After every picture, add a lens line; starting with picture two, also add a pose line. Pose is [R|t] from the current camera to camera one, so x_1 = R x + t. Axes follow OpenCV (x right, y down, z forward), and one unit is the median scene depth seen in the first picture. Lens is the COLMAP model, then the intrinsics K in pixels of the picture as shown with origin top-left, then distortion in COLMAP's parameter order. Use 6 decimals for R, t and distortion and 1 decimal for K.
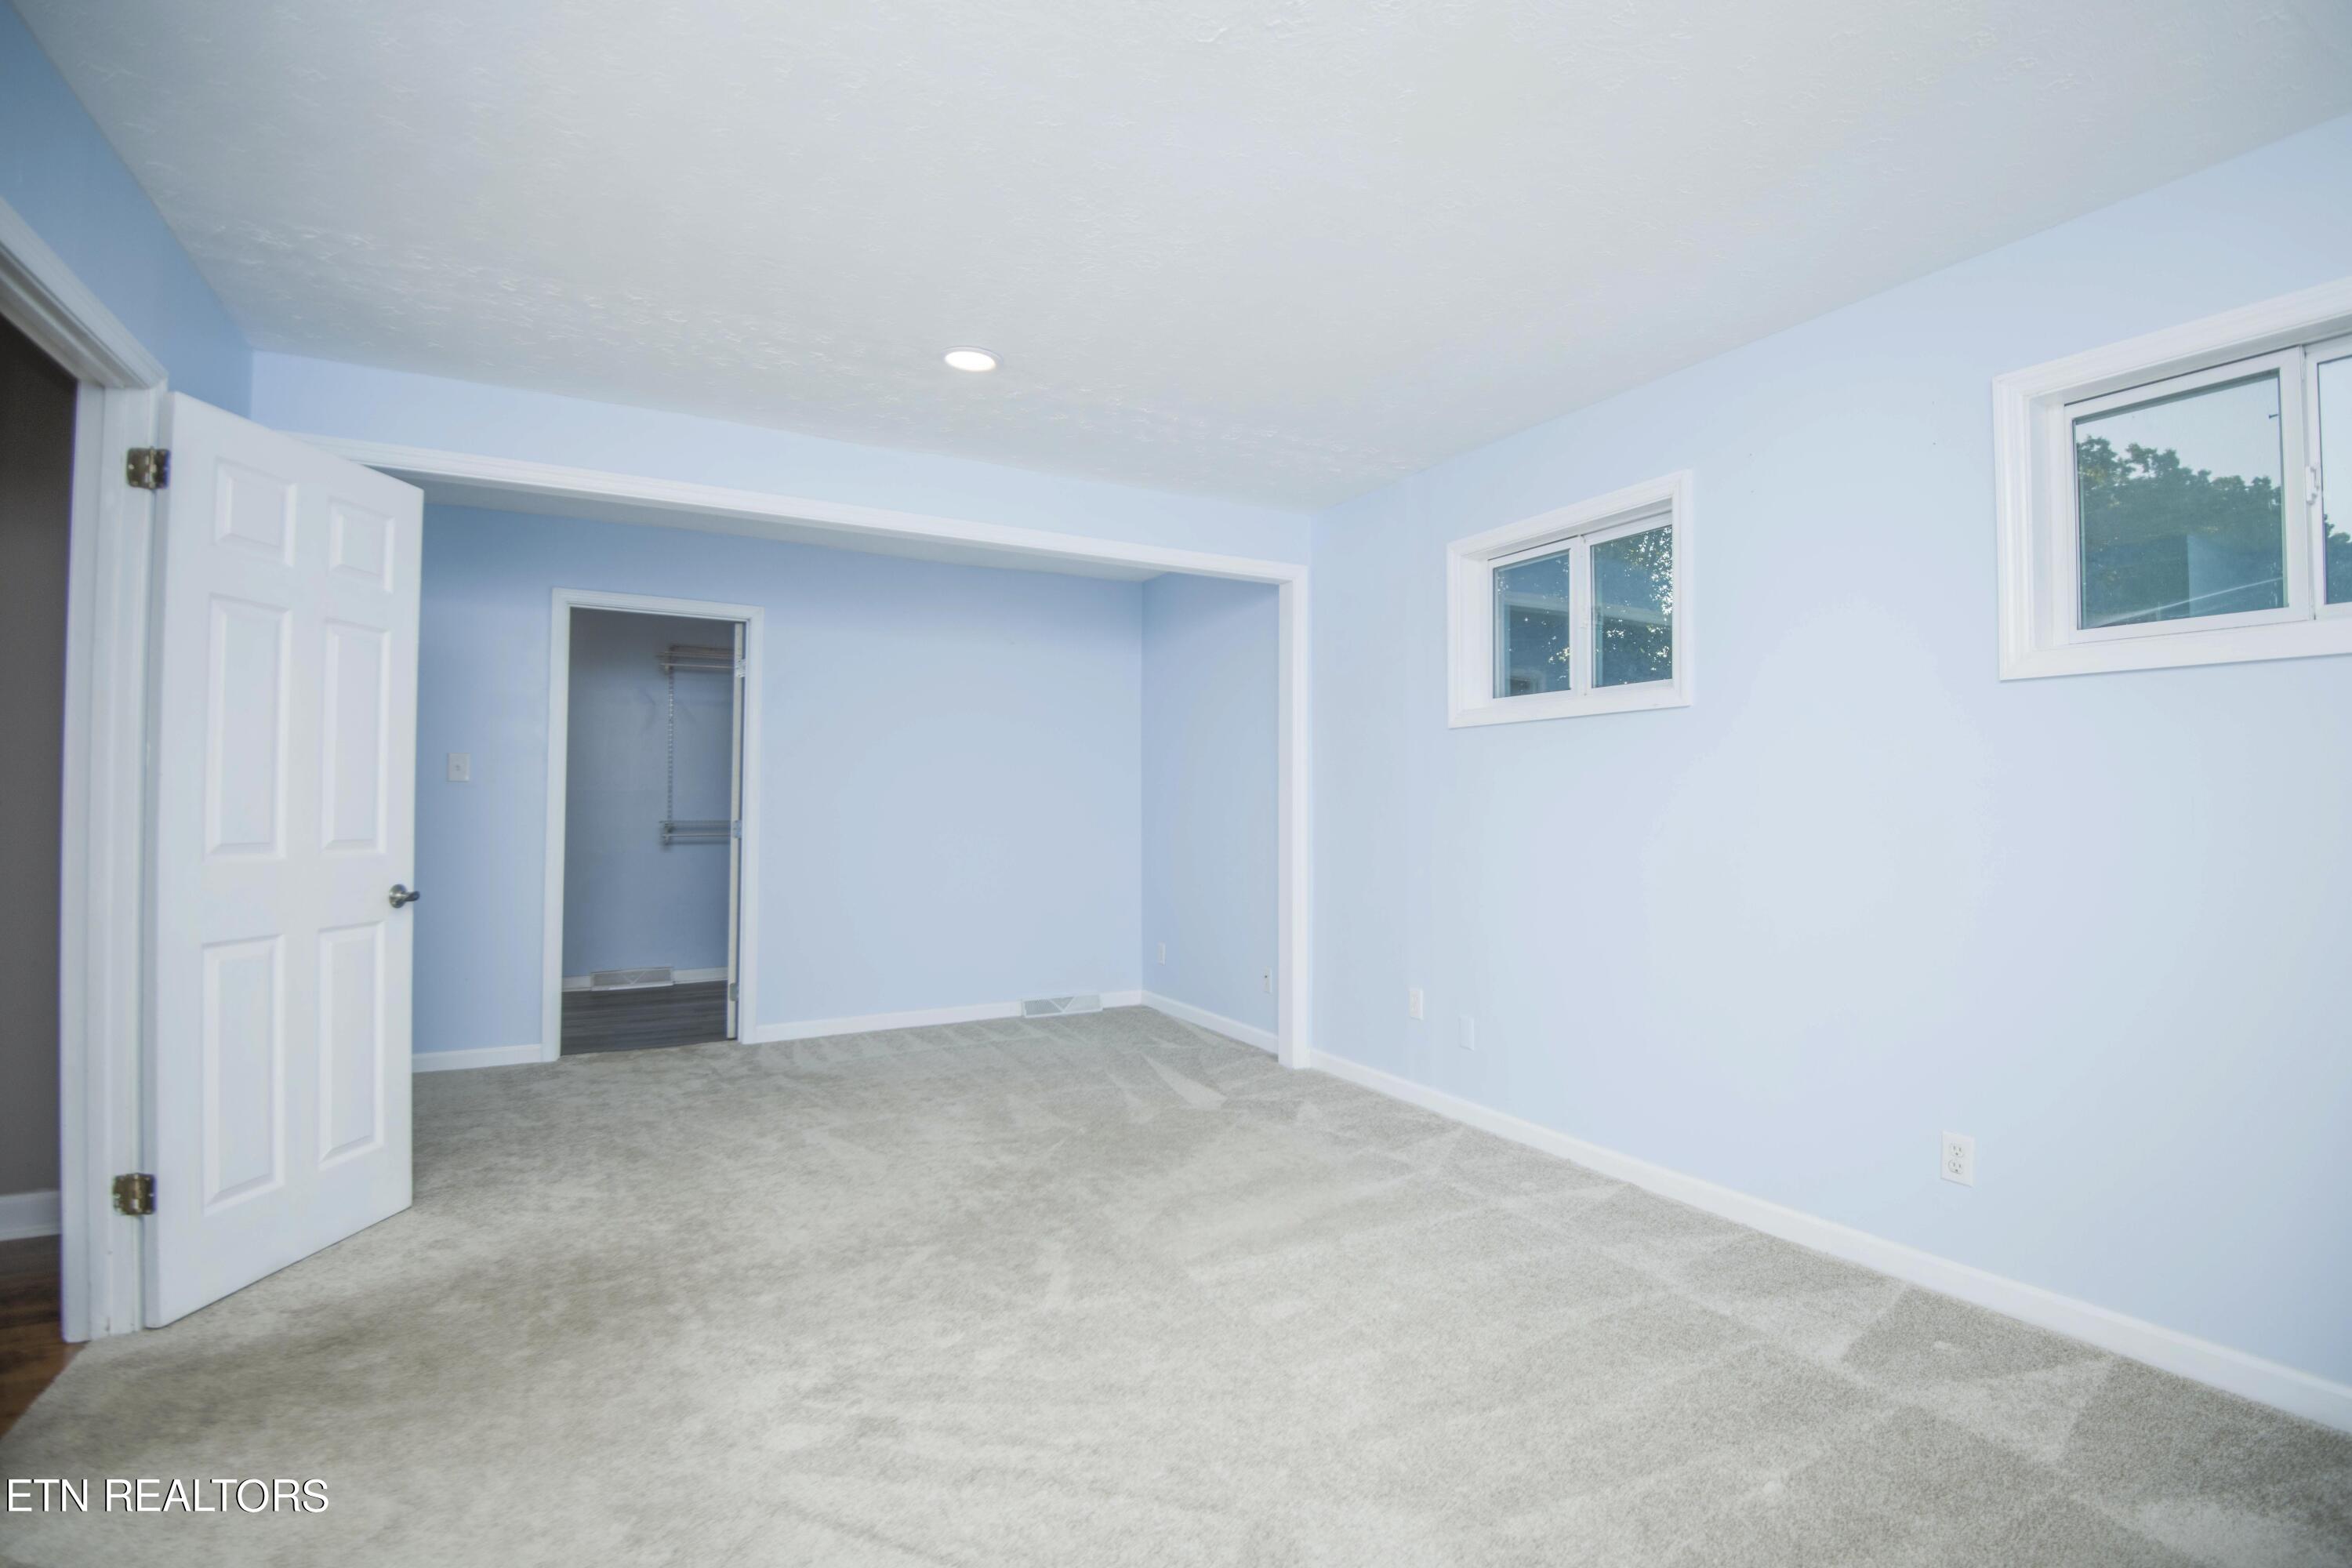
lens RADIAL K [[1078.0, 0, 1190.2], [0, 1078.0, 779.3], [0, 0, 1]] dist [-0.012100, -0.014775]
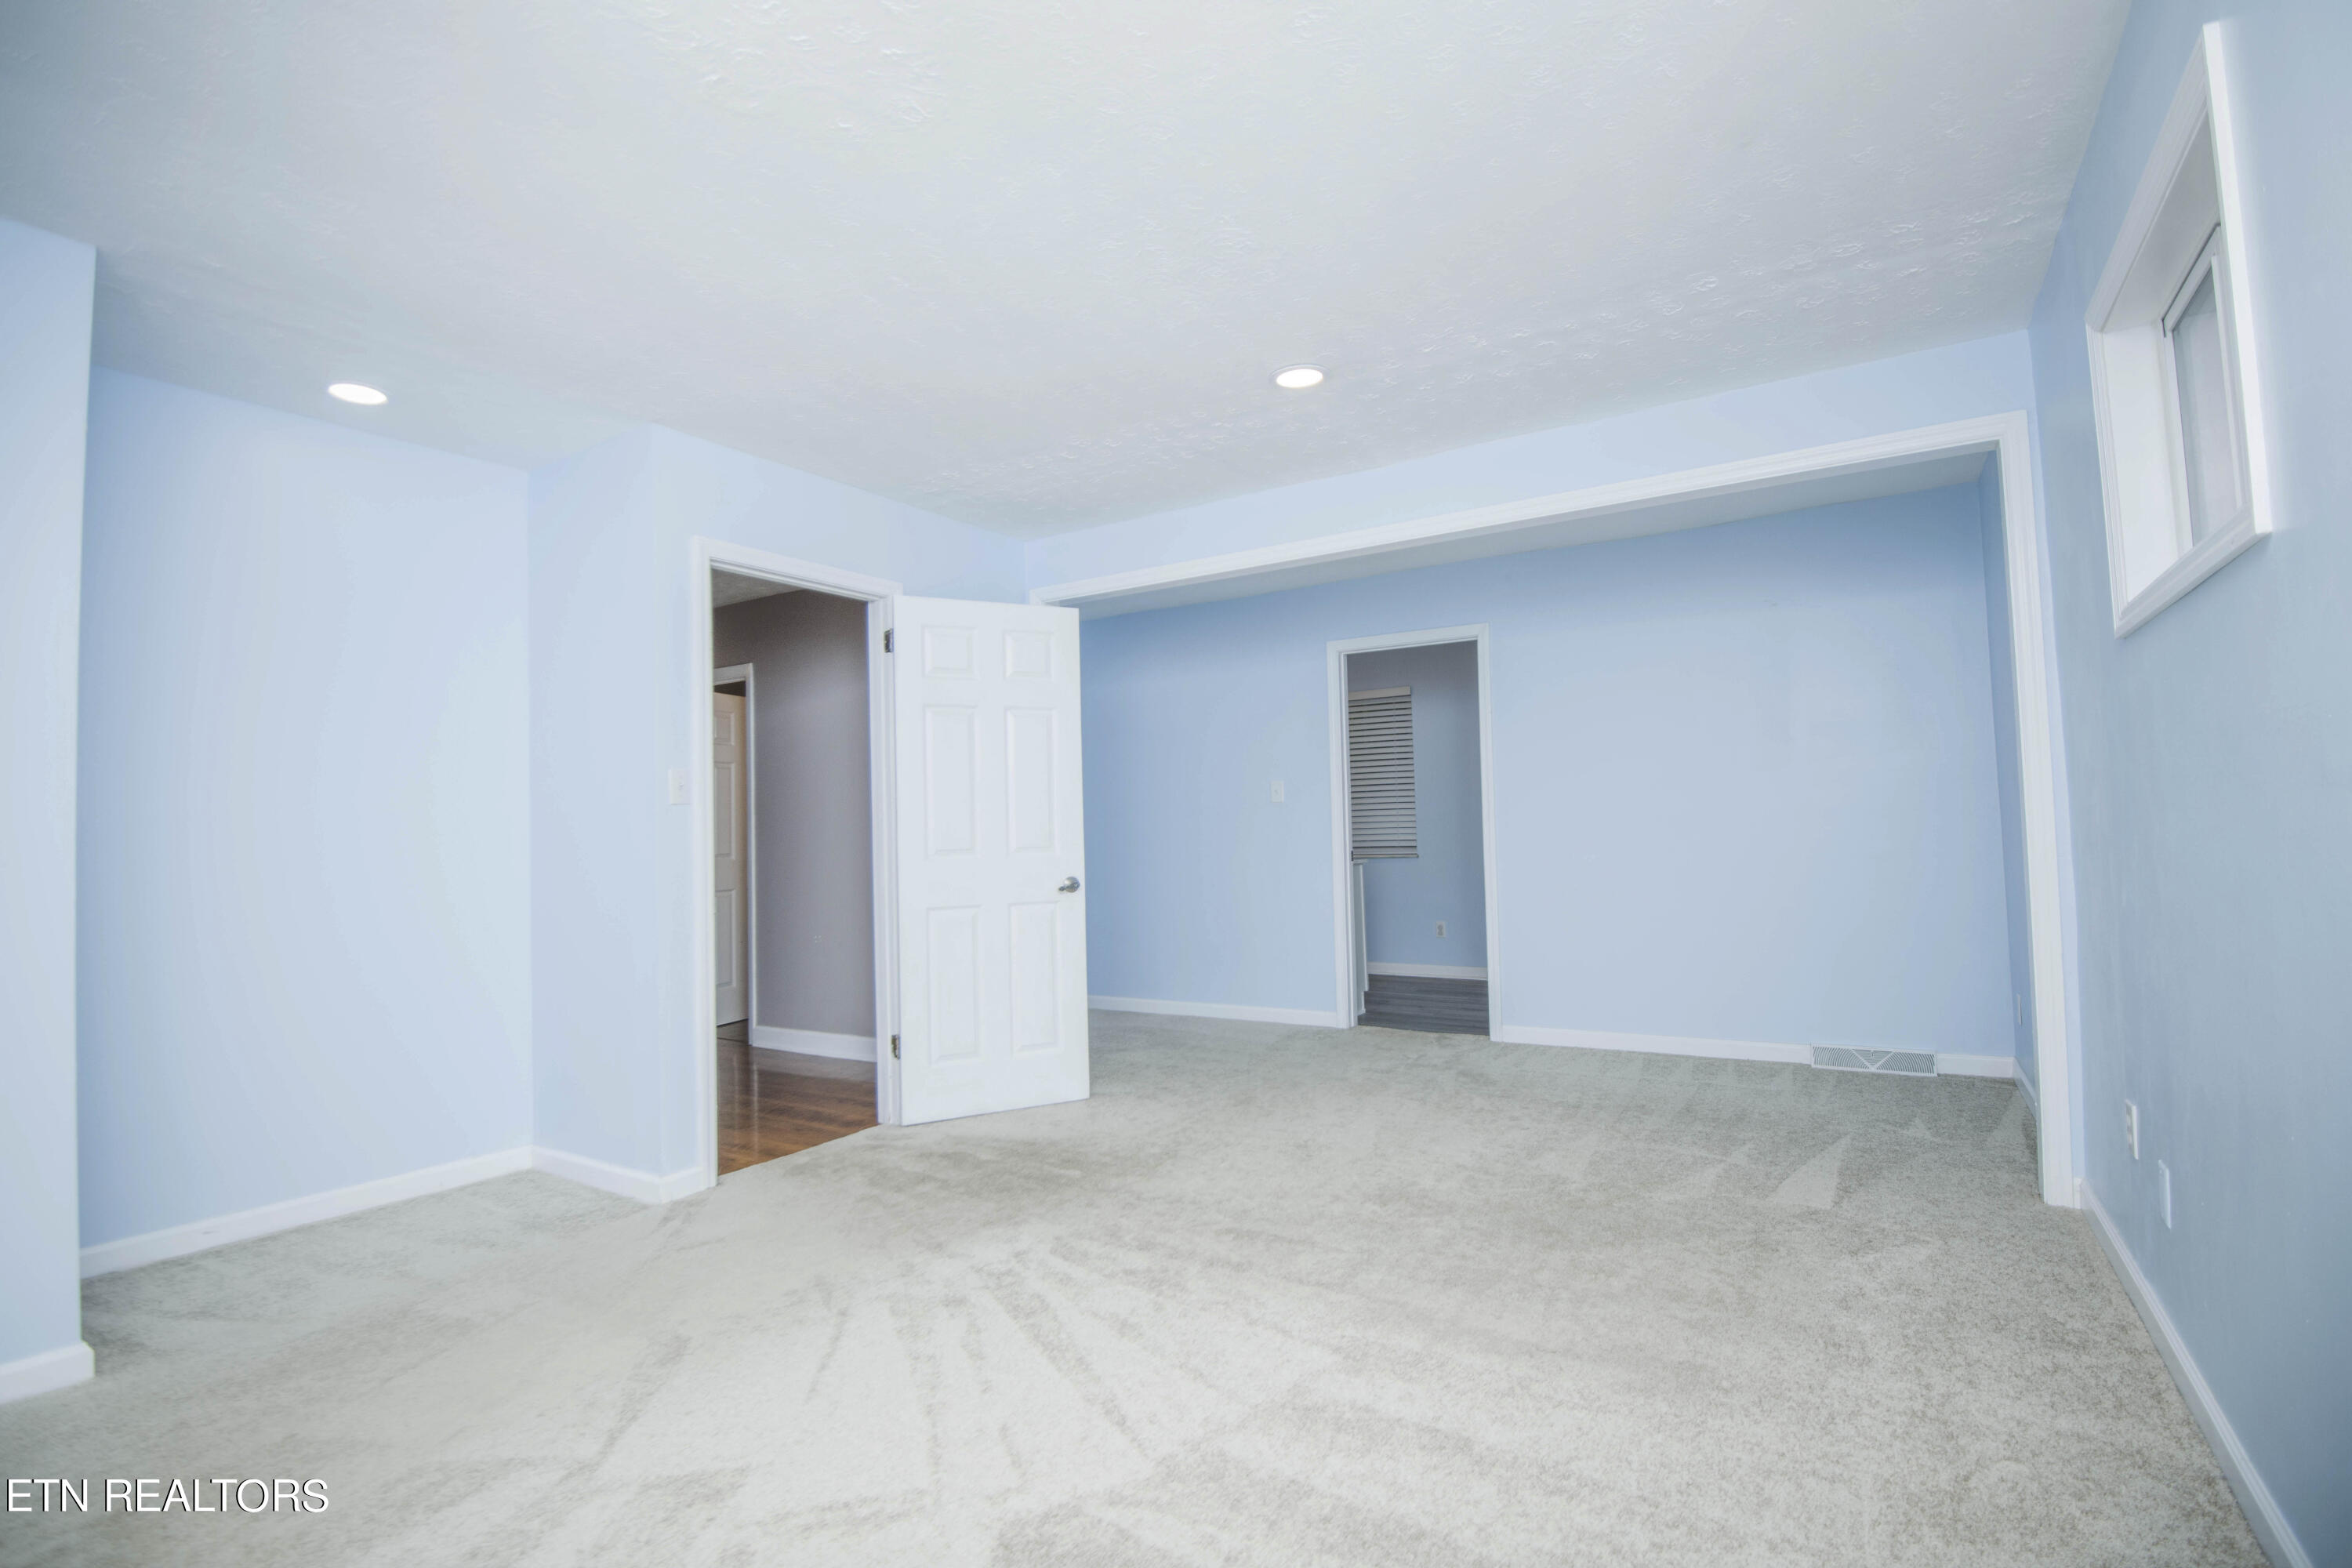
lens RADIAL K [[1078.0, 0, 1200.3], [0, 1078.0, 787.7], [0, 0, 1]] dist [-0.012100, -0.014775]
pose [[0.494657, -0.045020, -0.867921, 0.536603], [0.047732, 0.998557, -0.024592, 0.015518], [0.867777, -0.029263, 0.496092, 0.338845]]
